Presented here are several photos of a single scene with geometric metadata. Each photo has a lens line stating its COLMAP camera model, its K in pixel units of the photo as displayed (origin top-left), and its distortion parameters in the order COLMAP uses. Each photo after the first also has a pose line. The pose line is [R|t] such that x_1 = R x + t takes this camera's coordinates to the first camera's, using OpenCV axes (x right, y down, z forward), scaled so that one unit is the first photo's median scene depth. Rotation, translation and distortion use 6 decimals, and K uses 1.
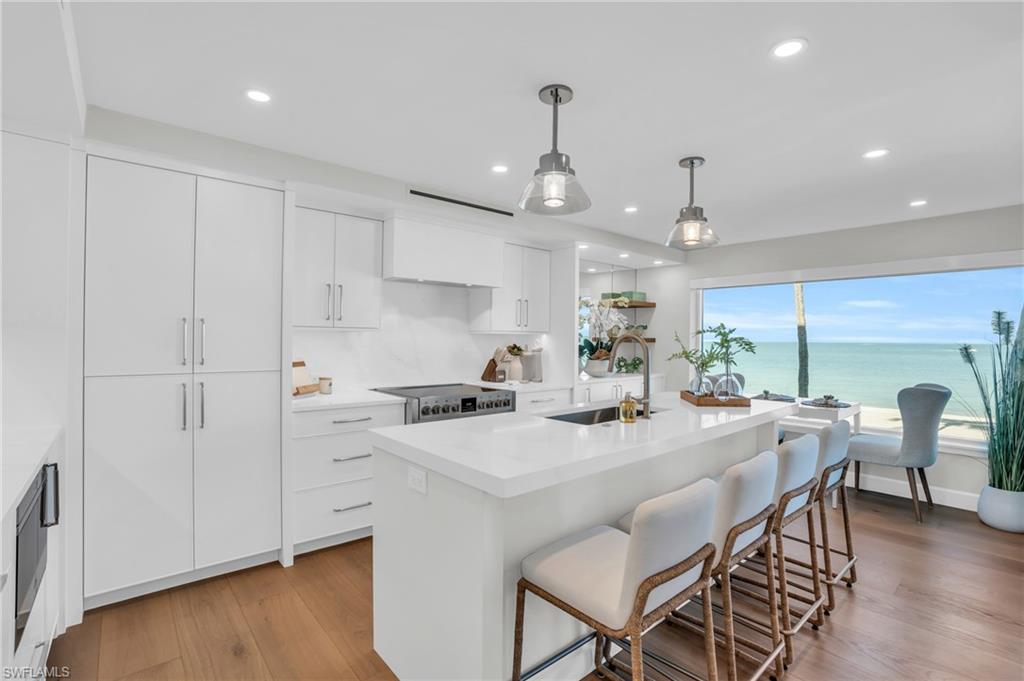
lens RADIAL K [[475.6, 0, 516.2], [0, 475.6, 337.8], [0, 0, 1]] dist [-0.044804, -0.000182]
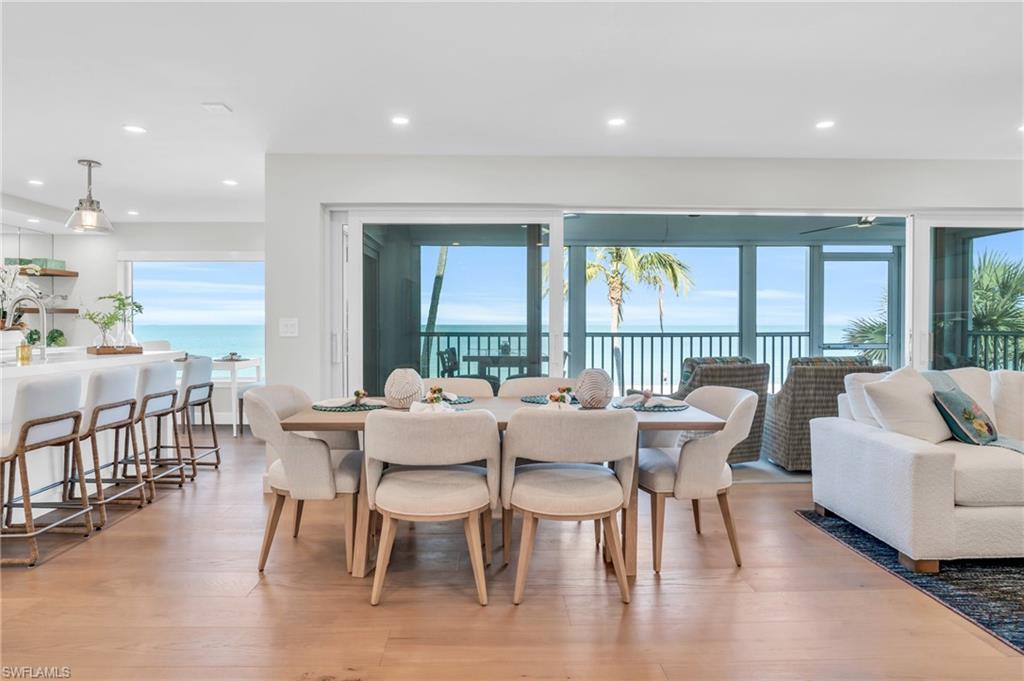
lens RADIAL K [[572.5, 0, 502.2], [0, 572.5, 335.6], [0, 0, 1]] dist [-0.029395, 0.011626]
pose [[0.629382, -0.023170, 0.776751, -0.061784], [0.001832, 0.999597, 0.028333, 0.026016], [-0.777094, -0.016410, 0.629170, -0.430876]]
